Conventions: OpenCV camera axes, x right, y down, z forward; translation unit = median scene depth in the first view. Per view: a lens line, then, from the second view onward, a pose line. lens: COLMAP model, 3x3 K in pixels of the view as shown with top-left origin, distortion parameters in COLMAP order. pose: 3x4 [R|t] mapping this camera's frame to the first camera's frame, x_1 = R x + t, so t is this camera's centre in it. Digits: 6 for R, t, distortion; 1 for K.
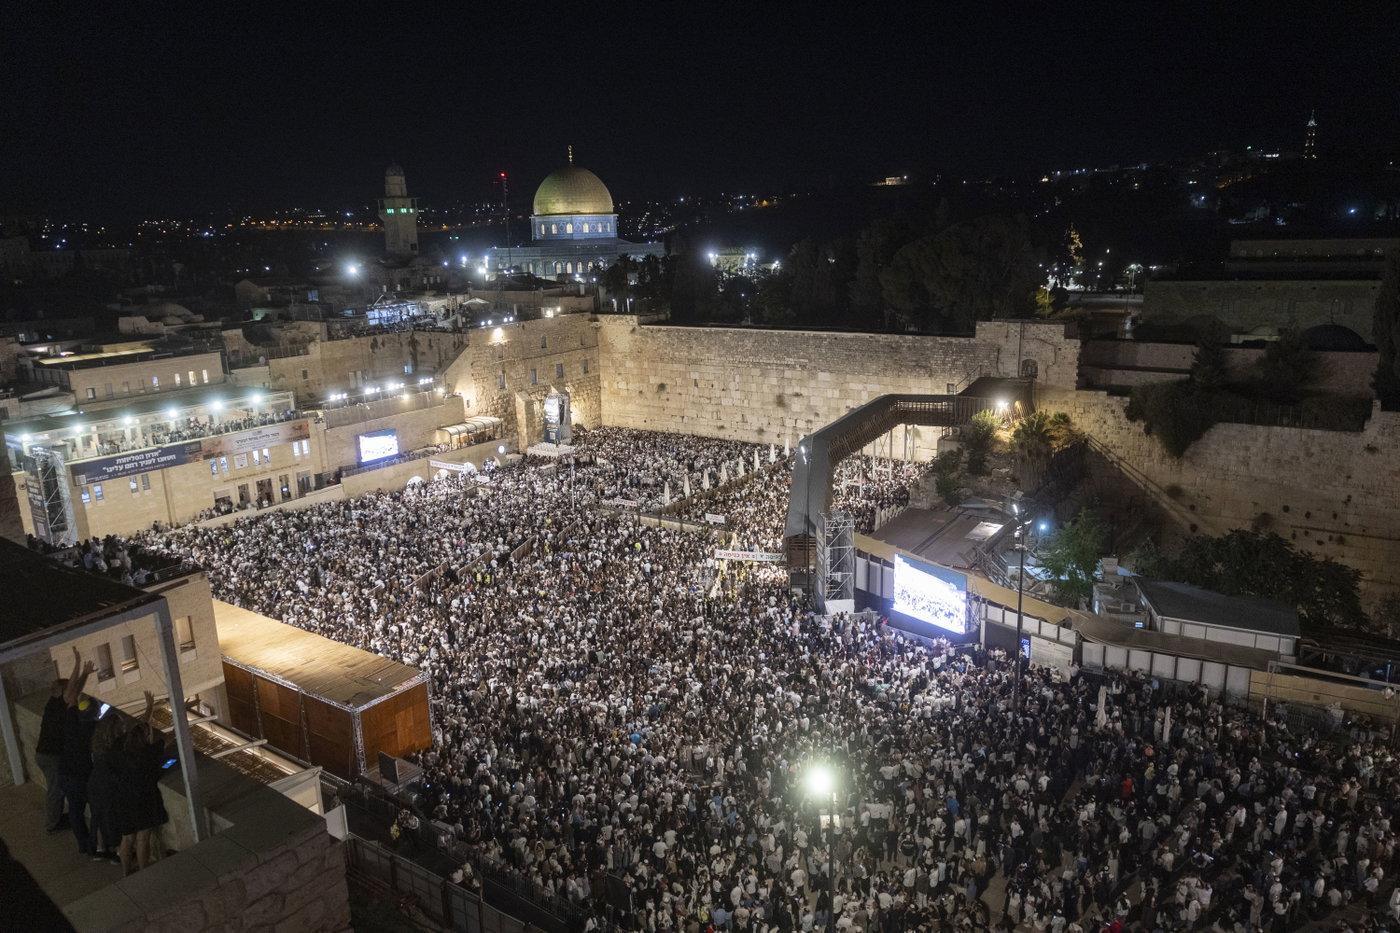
lens RADIAL K [[968.8, 0, 694.6], [0, 968.8, 498.4], [0, 0, 1]] dist [0.008159, -0.010799]
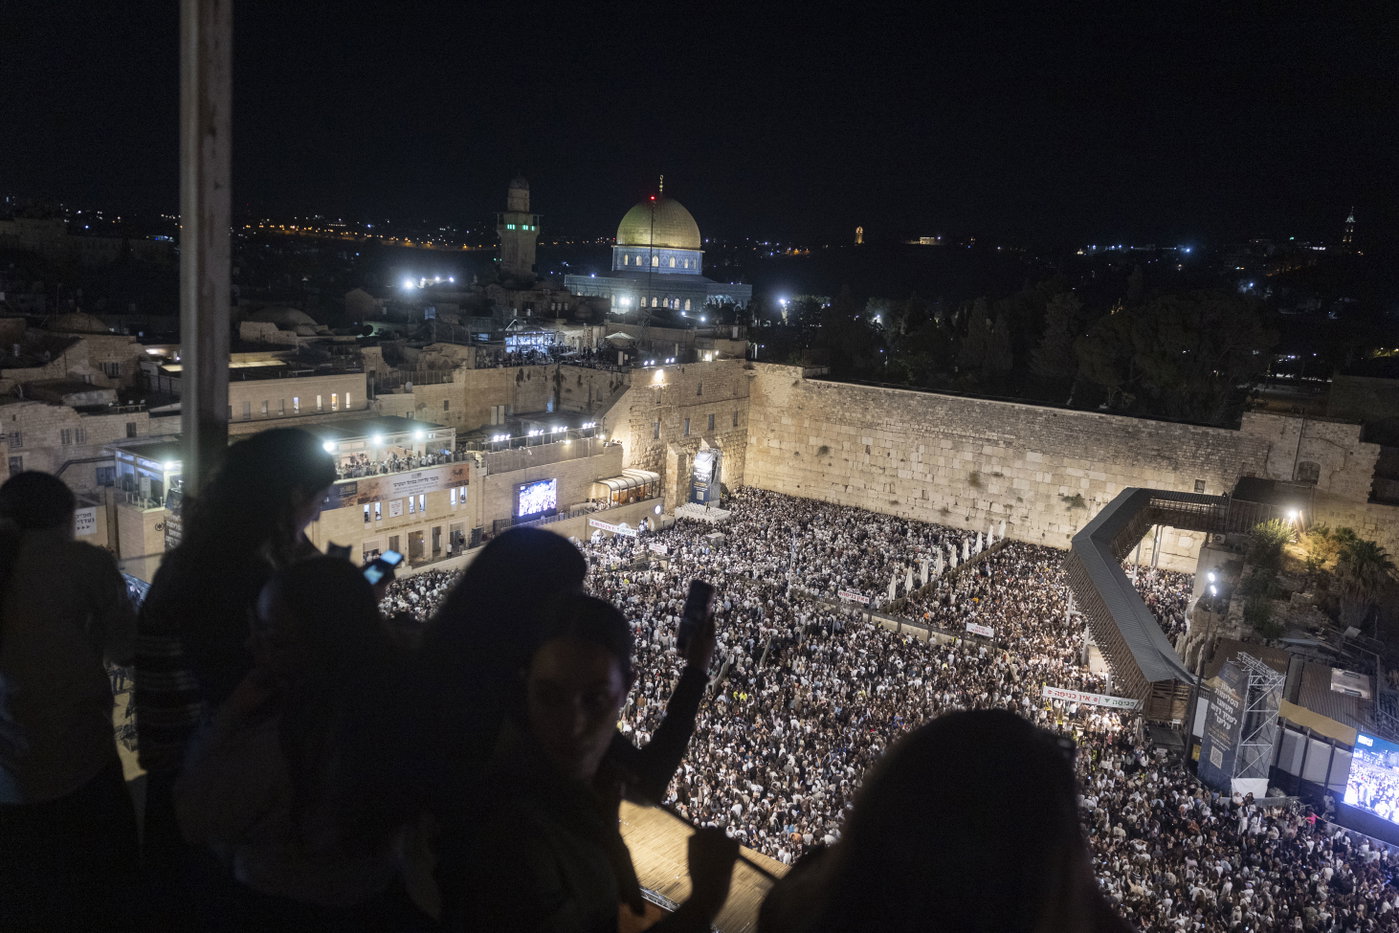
lens RADIAL K [[968.1, 0, 685.1], [0, 968.1, 509.0], [0, 0, 1]] dist [0.008159, -0.010799]
pose [[0.996446, 0.083804, 0.008513, -0.175716], [-0.083499, 0.996012, -0.031429, -0.025031], [-0.011113, 0.030606, 0.999470, 0.131657]]
